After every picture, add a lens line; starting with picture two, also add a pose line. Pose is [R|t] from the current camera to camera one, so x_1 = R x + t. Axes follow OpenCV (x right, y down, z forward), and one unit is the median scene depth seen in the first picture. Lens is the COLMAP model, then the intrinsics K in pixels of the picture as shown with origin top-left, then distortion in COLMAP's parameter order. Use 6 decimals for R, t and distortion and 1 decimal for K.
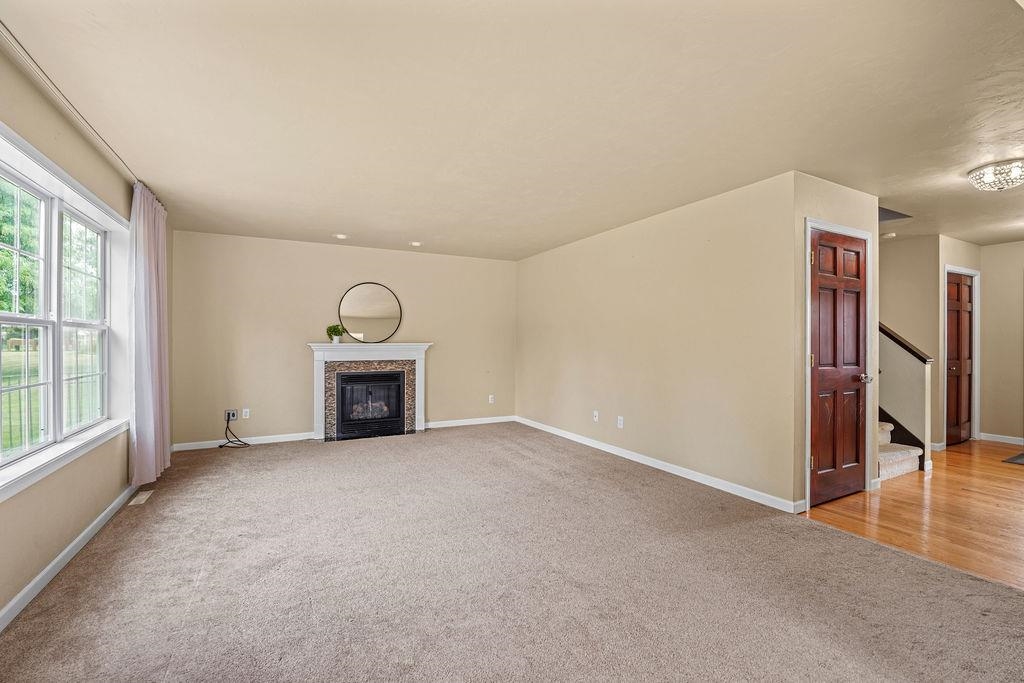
lens RADIAL K [[448.3, 0, 511.4], [0, 448.3, 343.6], [0, 0, 1]] dist [-0.020572, -0.000367]
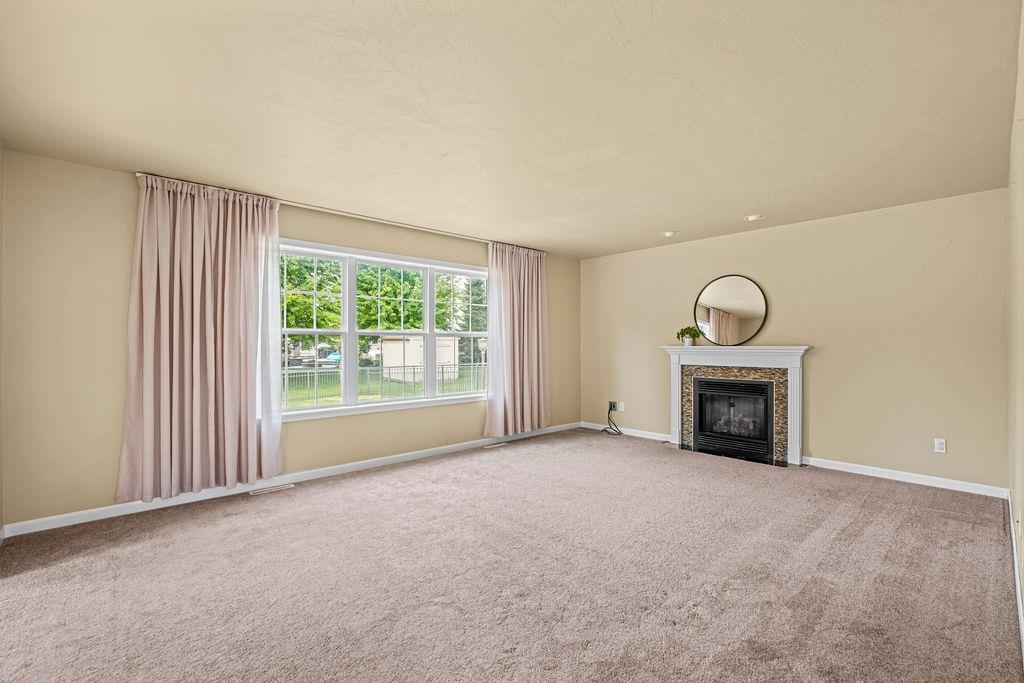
lens RADIAL K [[448.3, 0, 511.4], [0, 448.3, 343.6], [0, 0, 1]] dist [-0.020572, -0.000367]
pose [[0.259335, 0.000073, -0.965787, 0.406409], [-0.004744, 0.999988, -0.001198, -0.002791], [0.965776, 0.004893, 0.259333, 0.381013]]
